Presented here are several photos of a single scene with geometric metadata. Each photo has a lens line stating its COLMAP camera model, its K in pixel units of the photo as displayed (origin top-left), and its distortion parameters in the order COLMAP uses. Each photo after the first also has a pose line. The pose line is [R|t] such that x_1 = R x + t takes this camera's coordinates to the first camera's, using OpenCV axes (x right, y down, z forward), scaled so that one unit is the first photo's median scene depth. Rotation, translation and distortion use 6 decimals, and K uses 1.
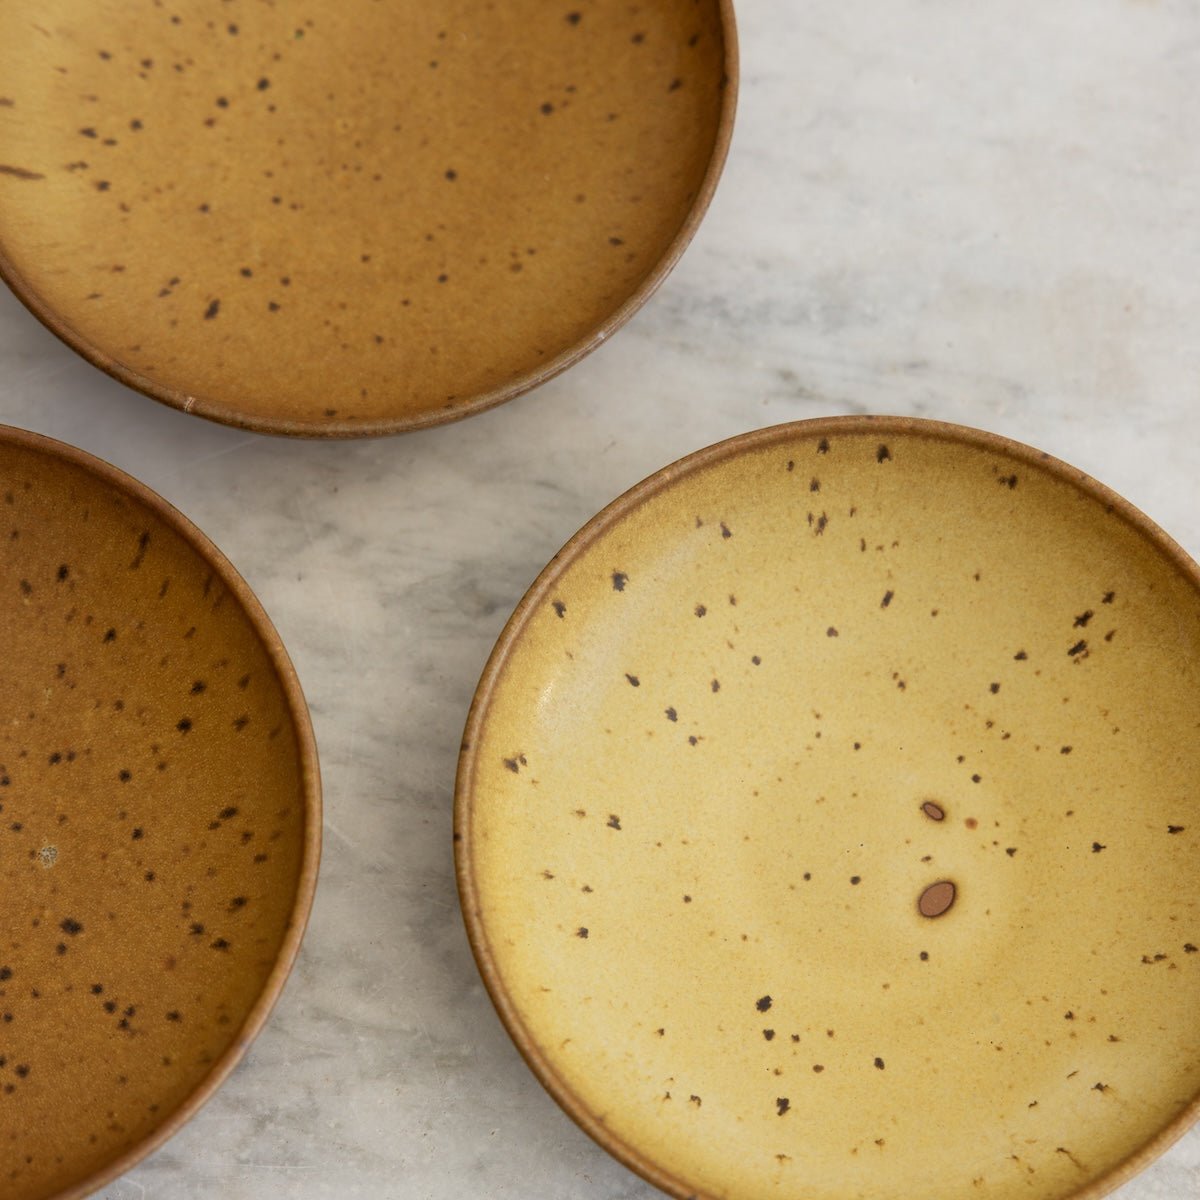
lens RADIAL K [[3588.4, 0, 600.0], [0, 3588.4, 600.0], [0, 0, 1]] dist [0.086916, -0.466875]
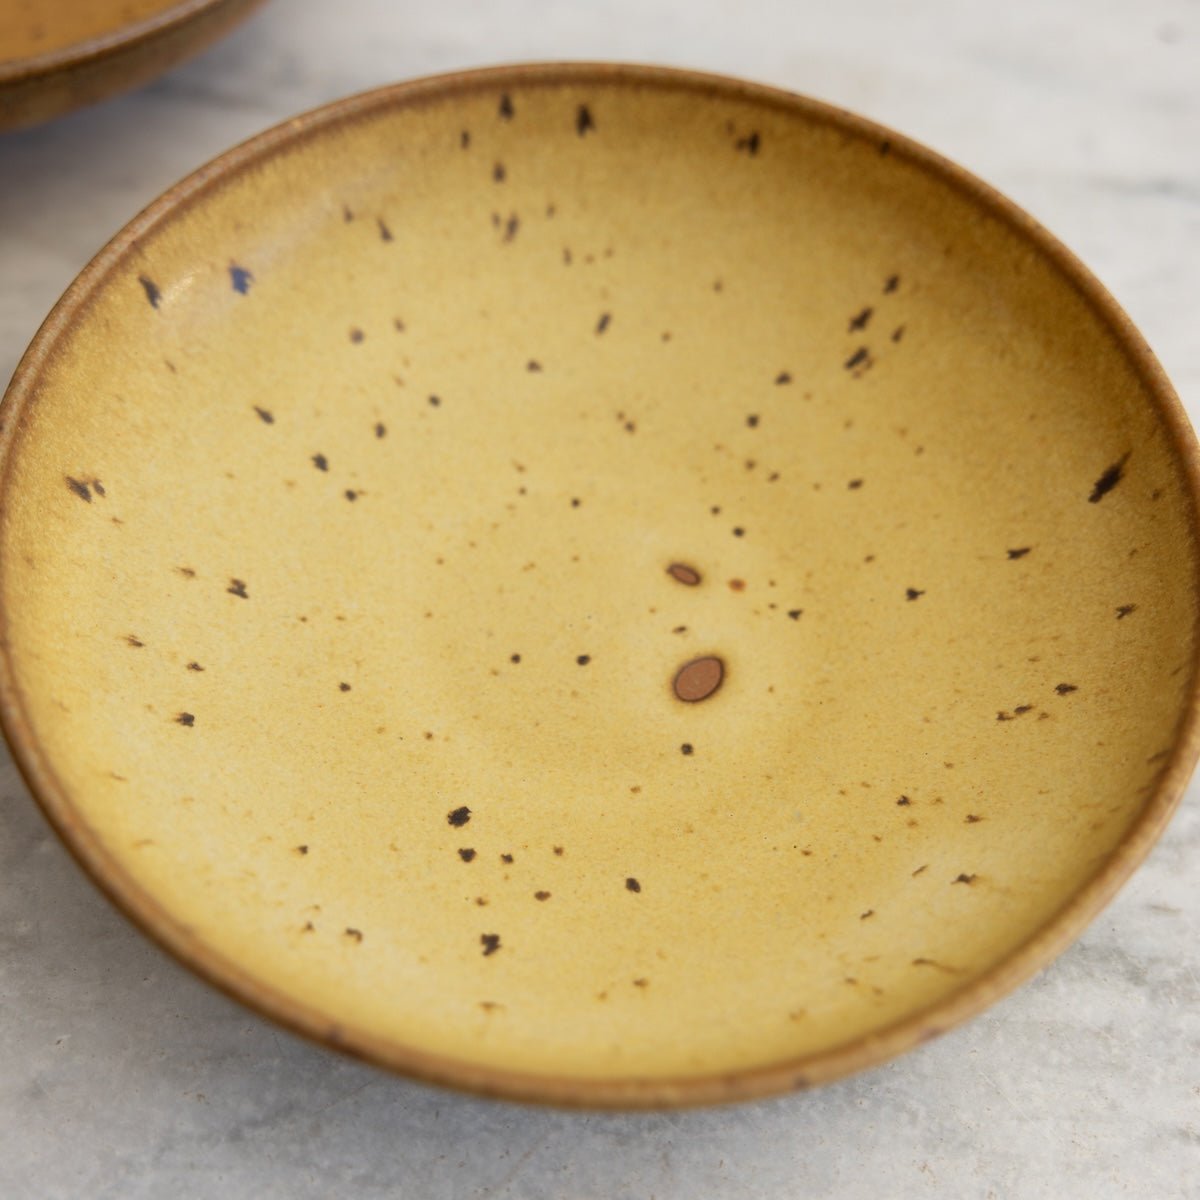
lens RADIAL K [[2110.1, 0, 600.0], [0, 2110.1, 600.0], [0, 0, 1]] dist [0.000851, 0.024980]
pose [[0.996199, -0.045391, 0.074352, 0.044035], [0.065080, 0.955158, -0.288855, 0.188949], [-0.057907, 0.292595, 0.954481, 0.599586]]
